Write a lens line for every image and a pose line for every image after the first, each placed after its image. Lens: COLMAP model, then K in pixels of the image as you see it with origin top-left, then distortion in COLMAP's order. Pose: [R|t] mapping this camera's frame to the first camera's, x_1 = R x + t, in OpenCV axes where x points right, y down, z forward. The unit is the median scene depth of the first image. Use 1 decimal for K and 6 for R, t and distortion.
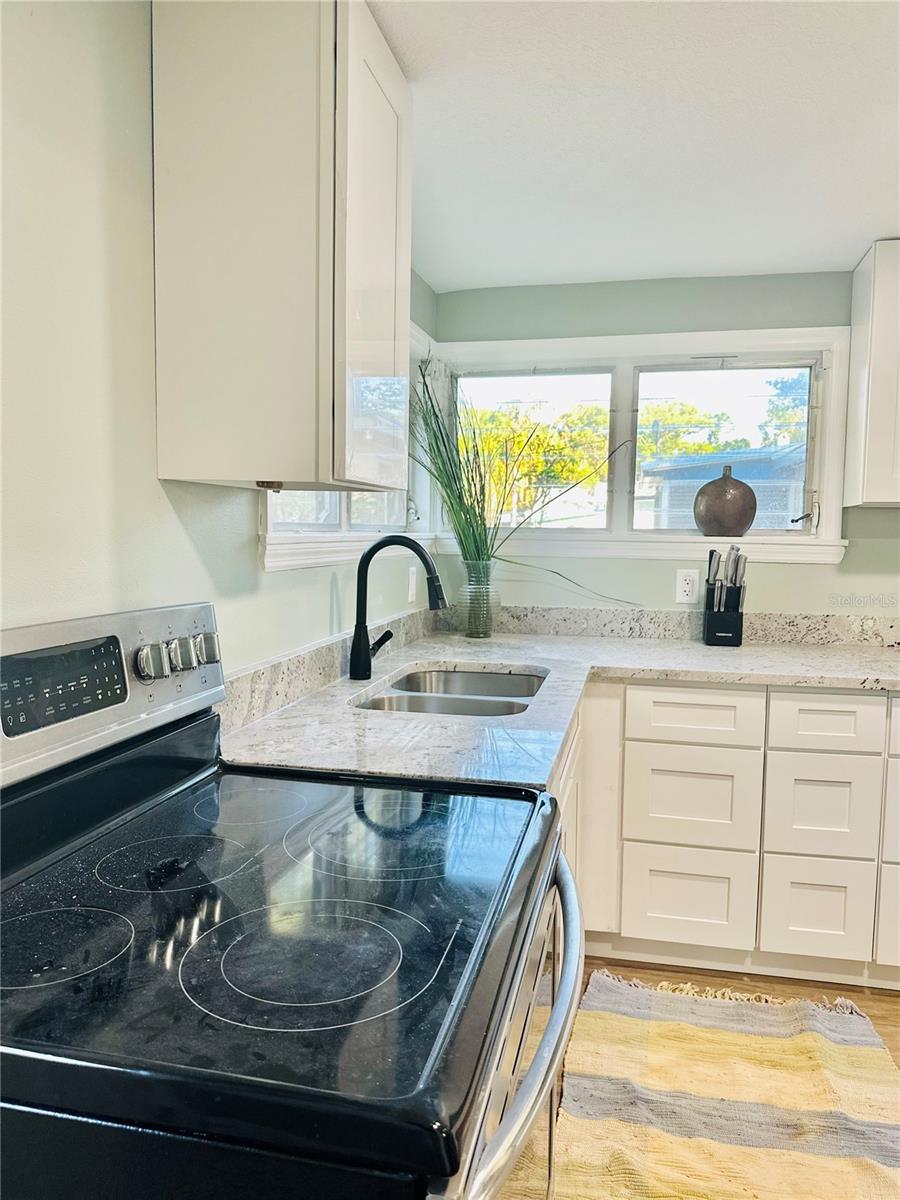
lens RADIAL K [[849.4, 0, 446.8], [0, 849.4, 607.7], [0, 0, 1]] dist [0.051540, -0.072892]
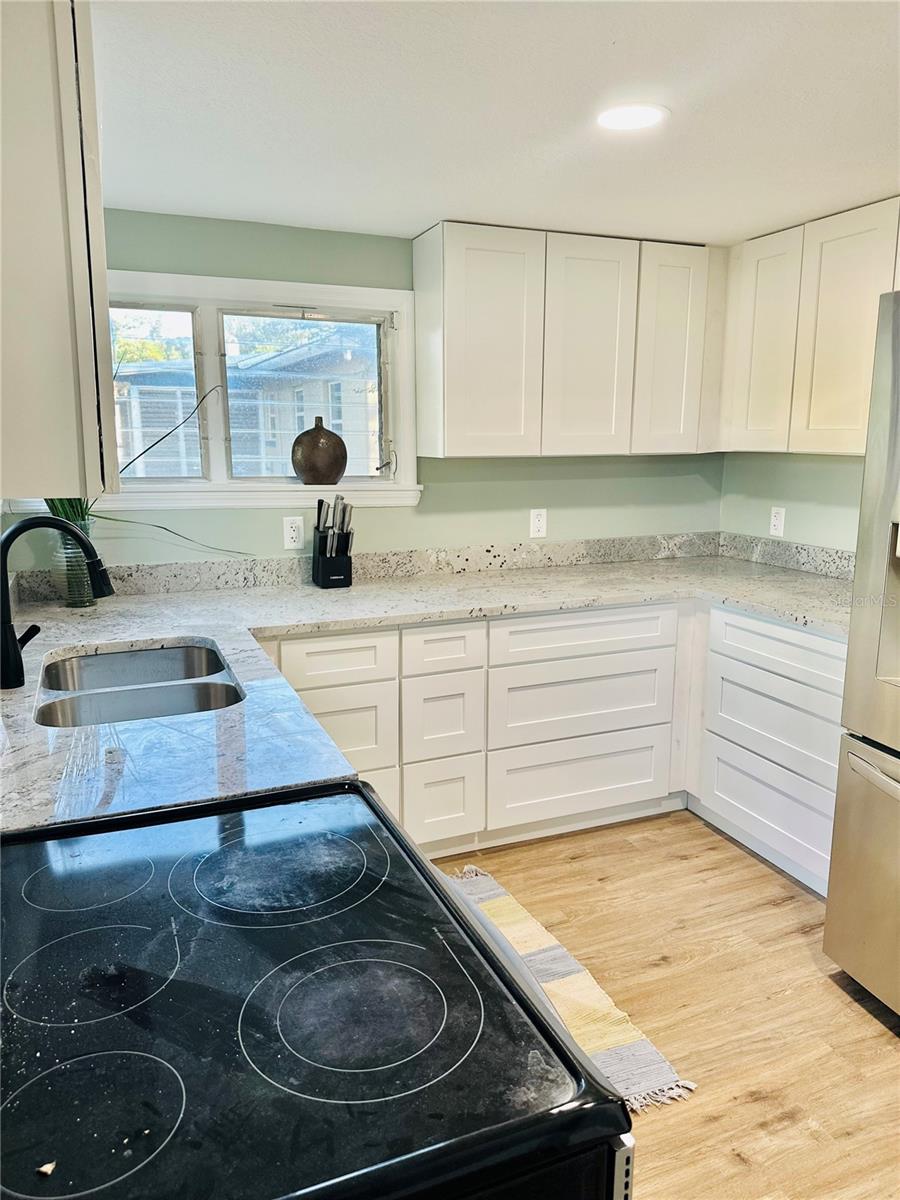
lens RADIAL K [[854.6, 0, 450.0], [0, 854.6, 600.0], [0, 0, 1]] dist [0.094141, -0.154362]
pose [[0.804615, -0.123237, 0.580867, -0.218404], [0.059188, 0.990000, 0.128053, -0.079117], [-0.590839, -0.068653, 0.803863, 0.037963]]
